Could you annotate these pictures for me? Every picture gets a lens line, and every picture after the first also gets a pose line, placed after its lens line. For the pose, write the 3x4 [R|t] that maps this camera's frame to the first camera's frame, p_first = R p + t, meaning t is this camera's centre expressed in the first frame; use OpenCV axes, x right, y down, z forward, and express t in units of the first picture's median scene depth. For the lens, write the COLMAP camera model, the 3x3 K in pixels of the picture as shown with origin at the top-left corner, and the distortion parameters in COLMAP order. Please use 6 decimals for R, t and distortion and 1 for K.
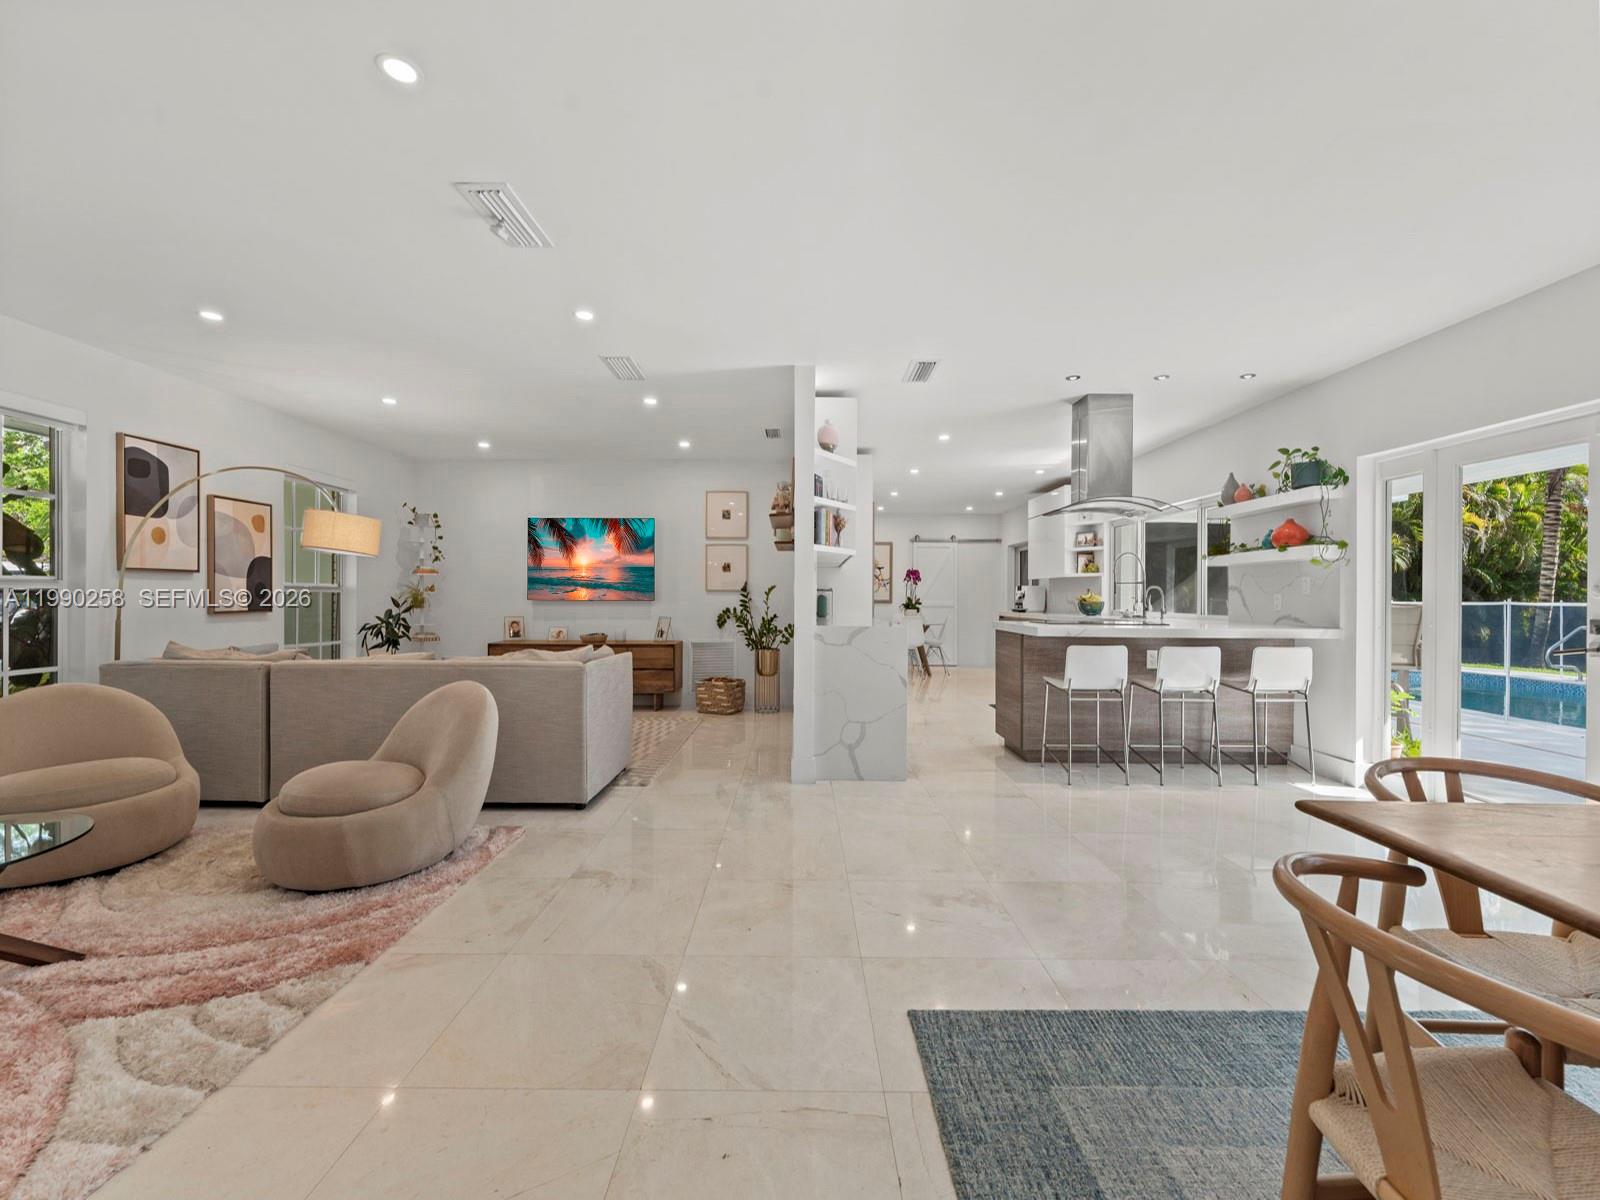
lens RADIAL K [[650.8, 0, 797.0], [0, 650.8, 599.7], [0, 0, 1]] dist [0.001735, -0.001305]
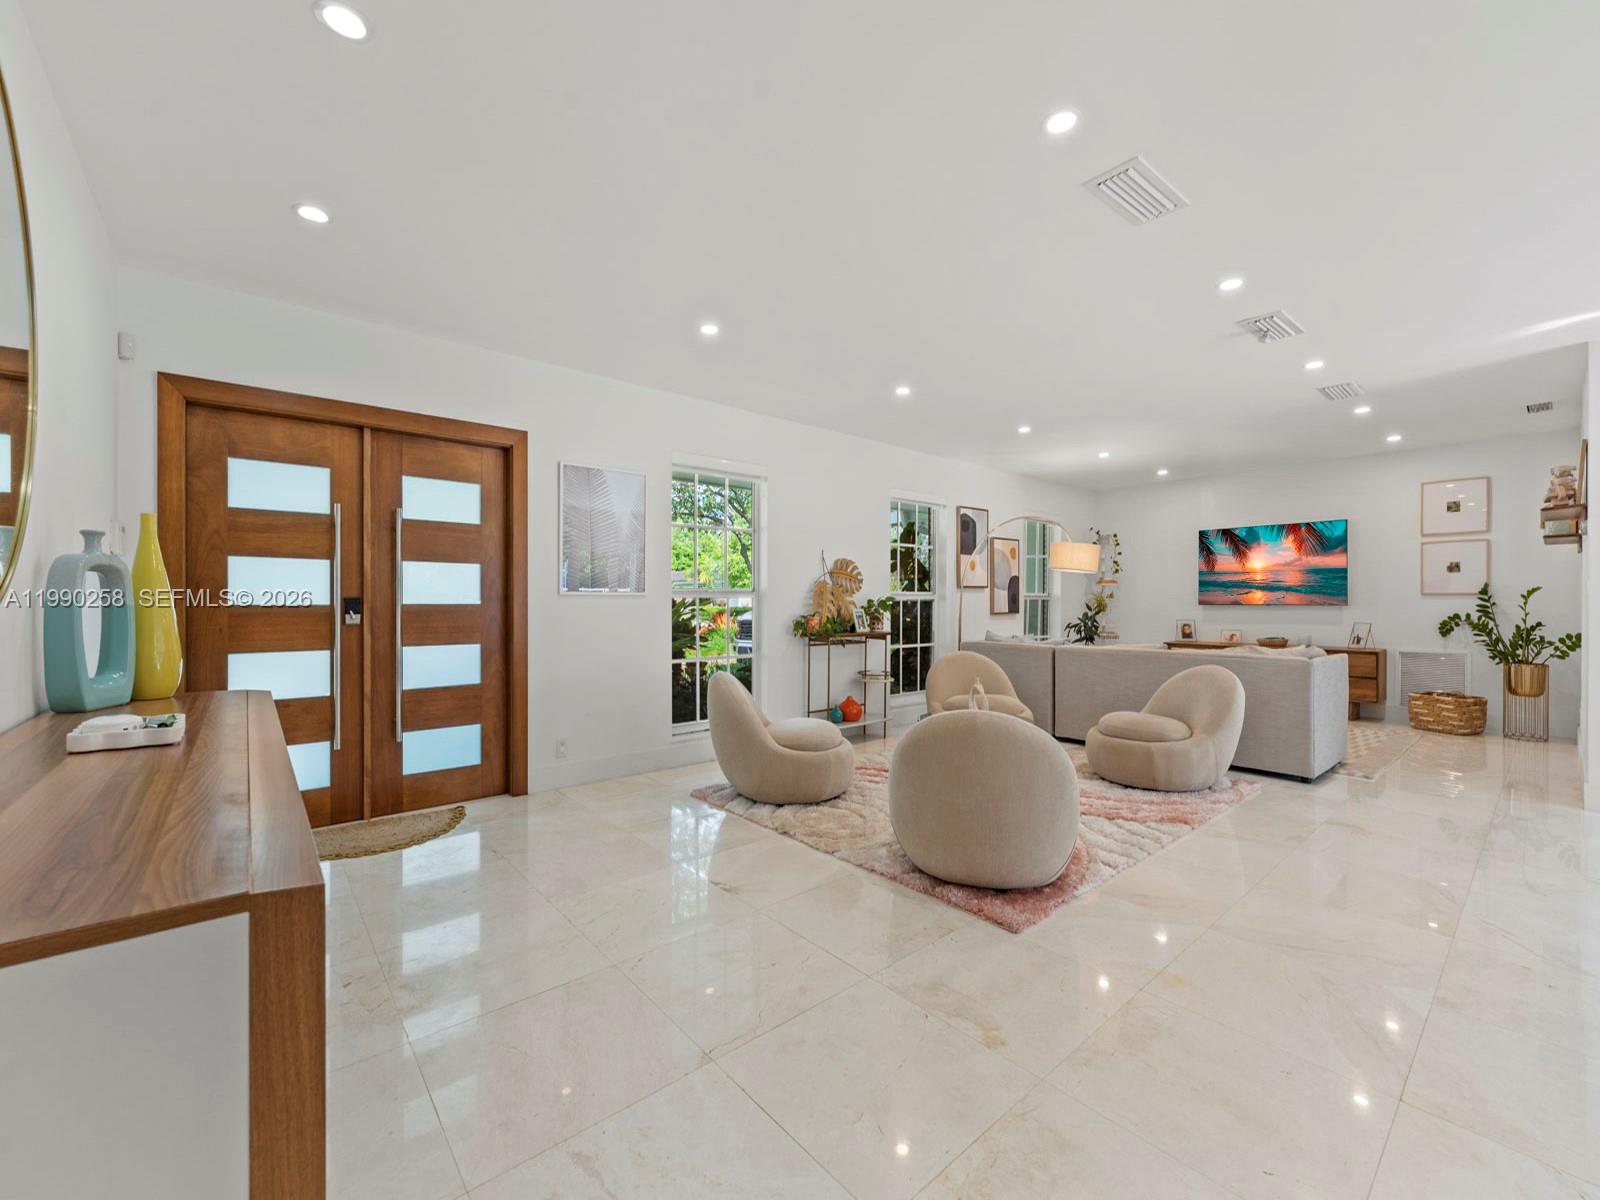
lens RADIAL K [[650.8, 0, 791.8], [0, 650.8, 604.8], [0, 0, 1]] dist [0.001735, -0.001305]
pose [[0.649159, -0.000682, -0.760653, -0.028530], [0.001561, 0.999999, 0.000435, -0.001638], [0.760651, -0.001470, 0.649159, -0.331177]]
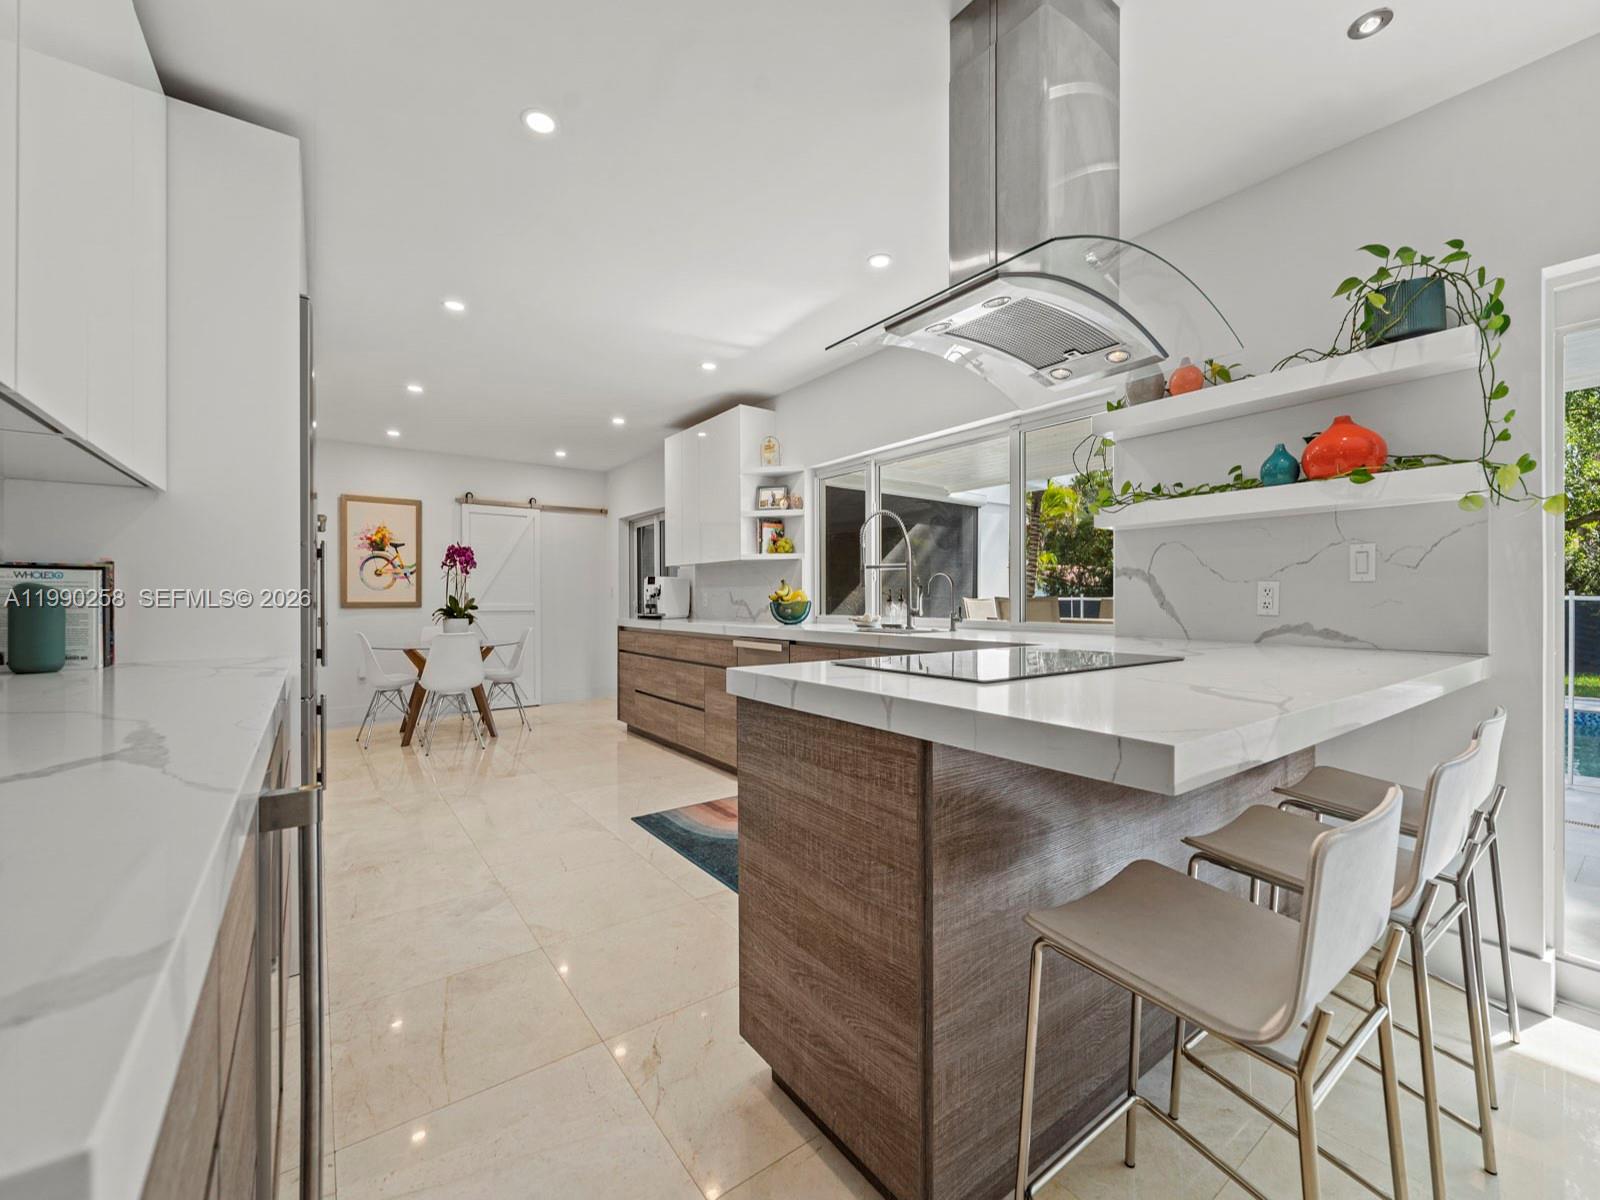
lens RADIAL K [[650.8, 0, 800.0], [0, 650.8, 597.8], [0, 0, 1]] dist [0.001735, -0.001305]
pose [[0.799130, -0.007046, 0.601117, 0.150970], [0.009224, 0.999957, -0.000542, 0.000892], [-0.601088, 0.005978, 0.799161, 0.761119]]
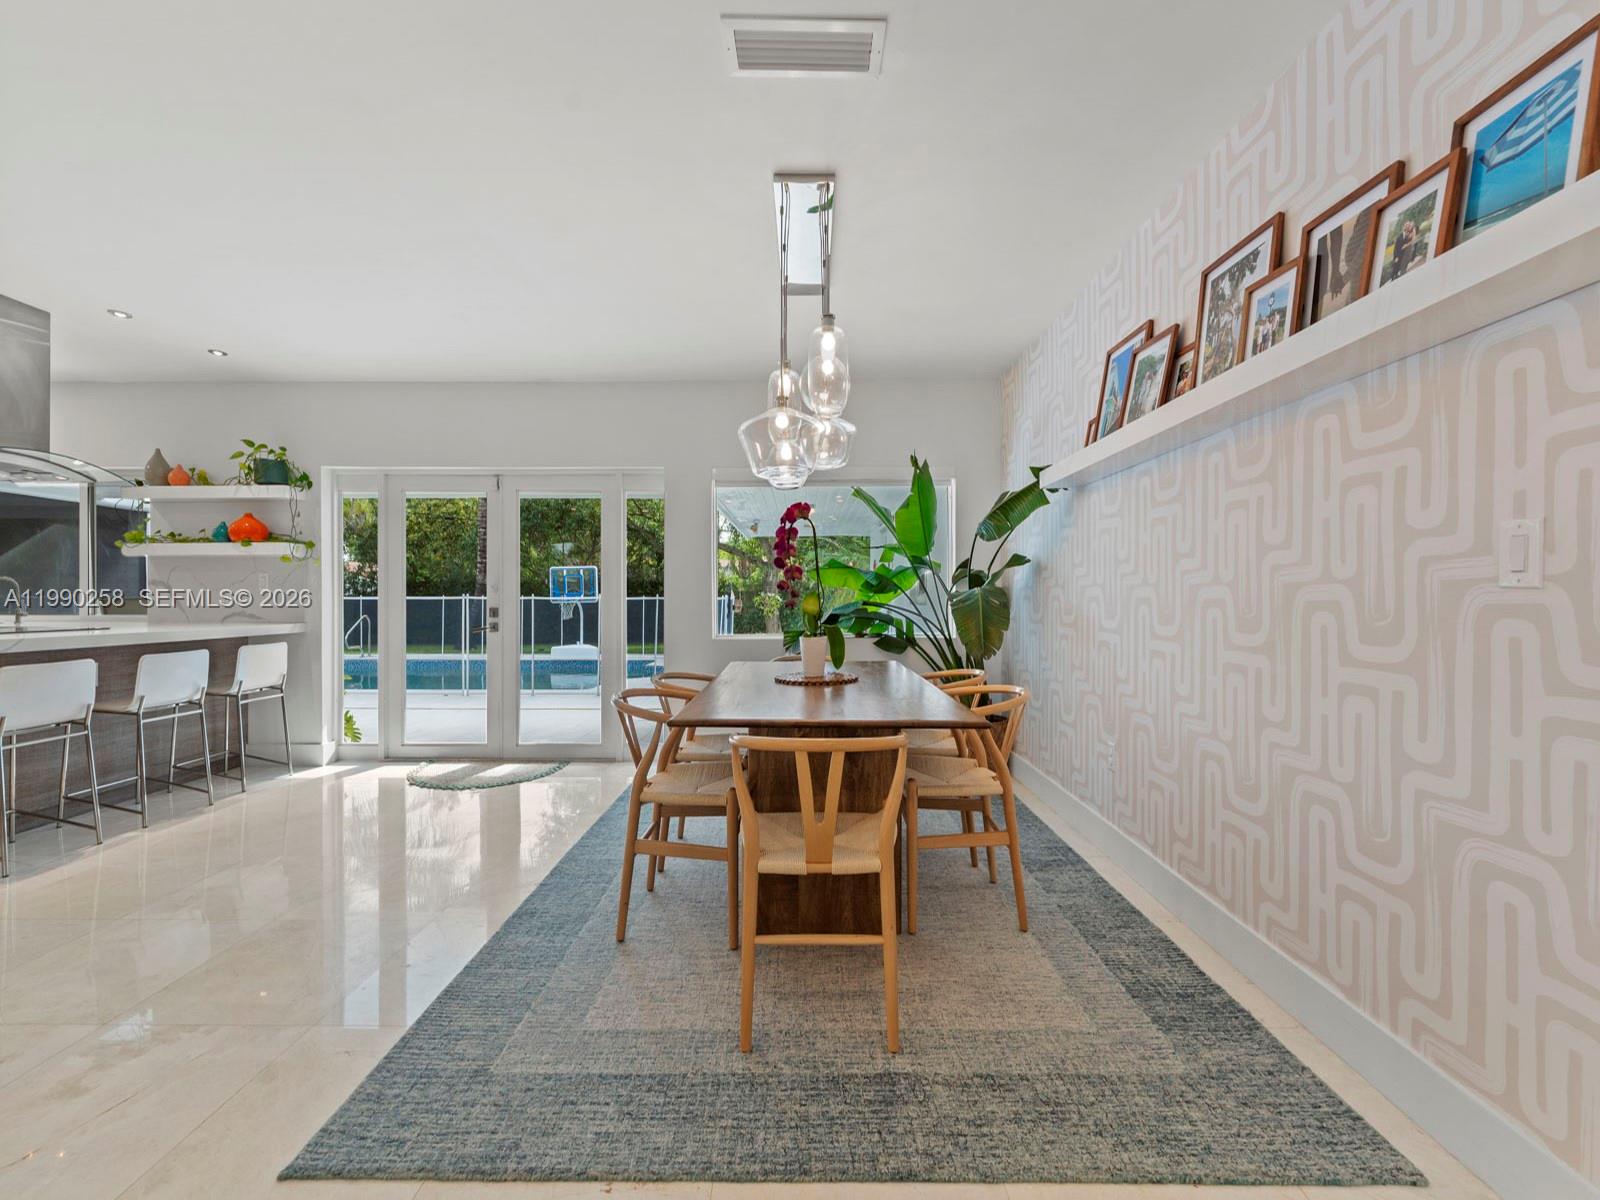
lens RADIAL K [[650.8, 0, 796.2], [0, 650.8, 596.8], [0, 0, 1]] dist [0.001735, -0.001305]
pose [[0.005798, -0.006368, 0.999963, -0.189543], [0.004624, 0.999969, 0.006341, -0.000902], [-0.999973, 0.004587, 0.005827, 0.153510]]
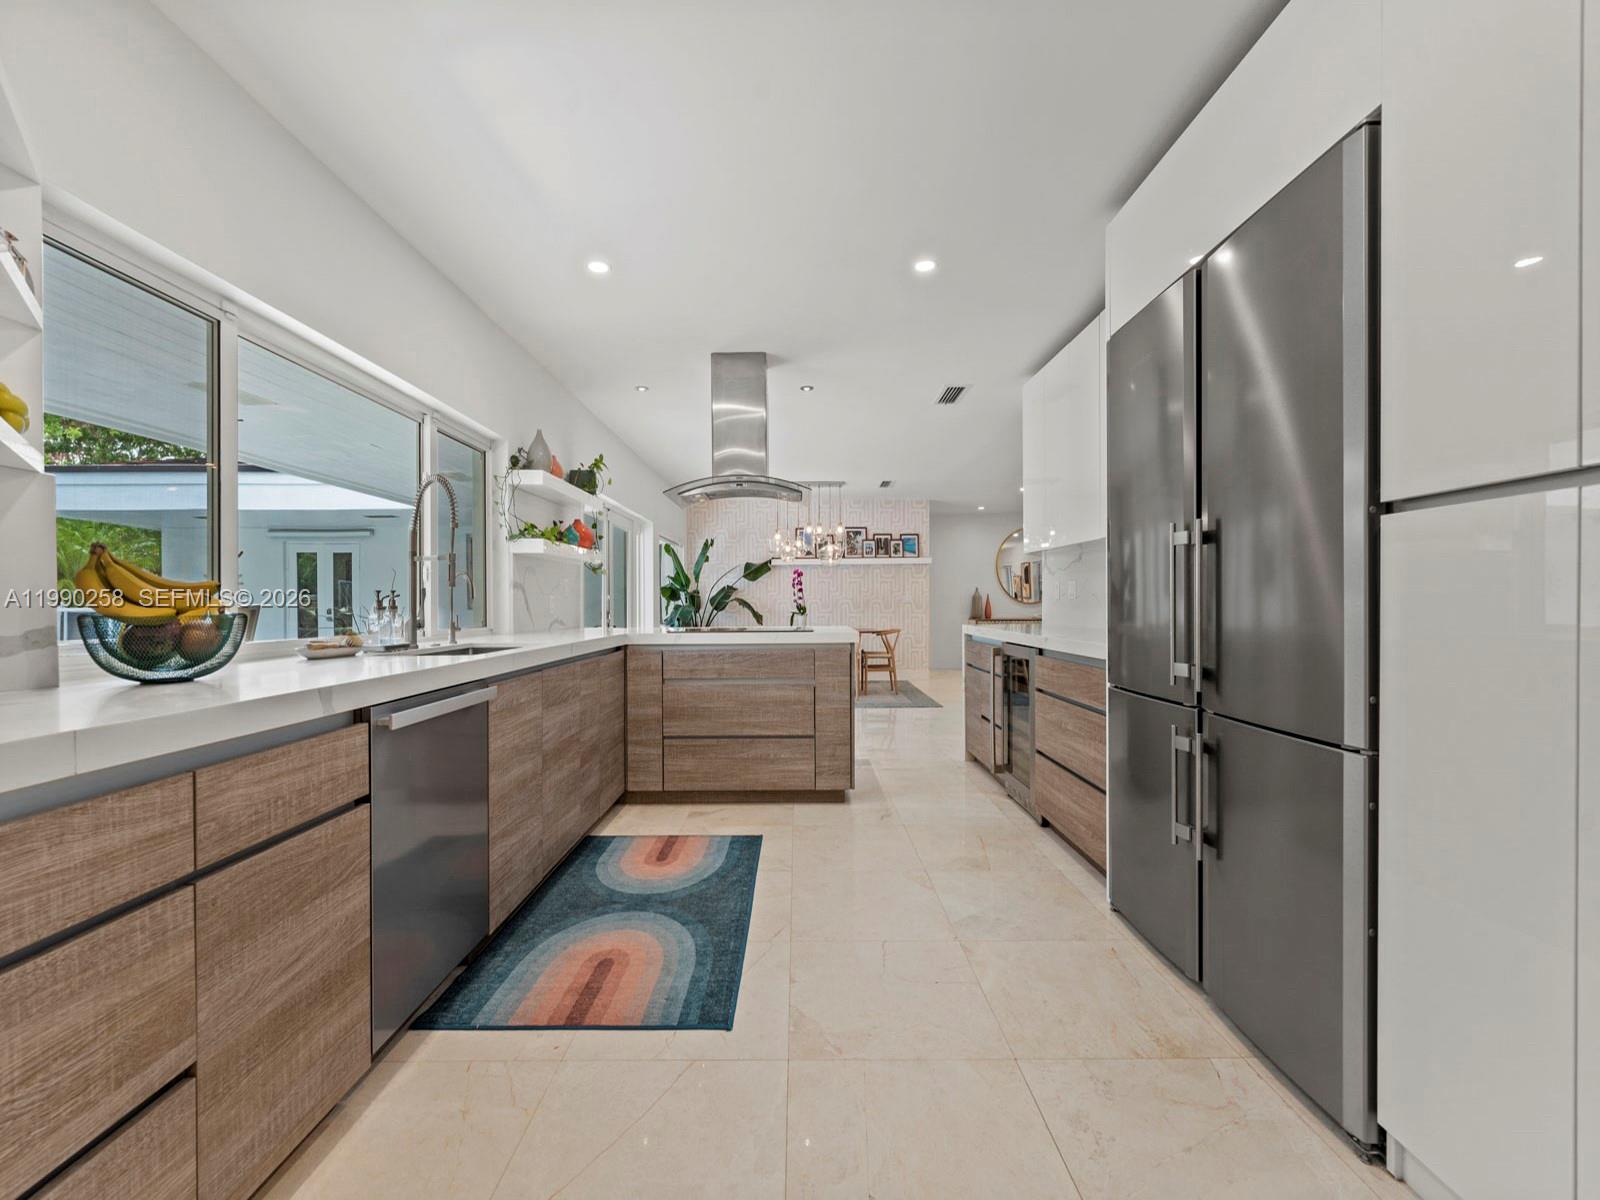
lens RADIAL K [[650.8, 0, 795.8], [0, 650.8, 606.9], [0, 0, 1]] dist [0.001735, -0.001305]
pose [[-0.999996, -0.000863, -0.002729, 0.380604], [-0.000889, 0.999955, 0.009489, -0.000130], [0.002721, 0.009491, -0.999951, 1.746149]]
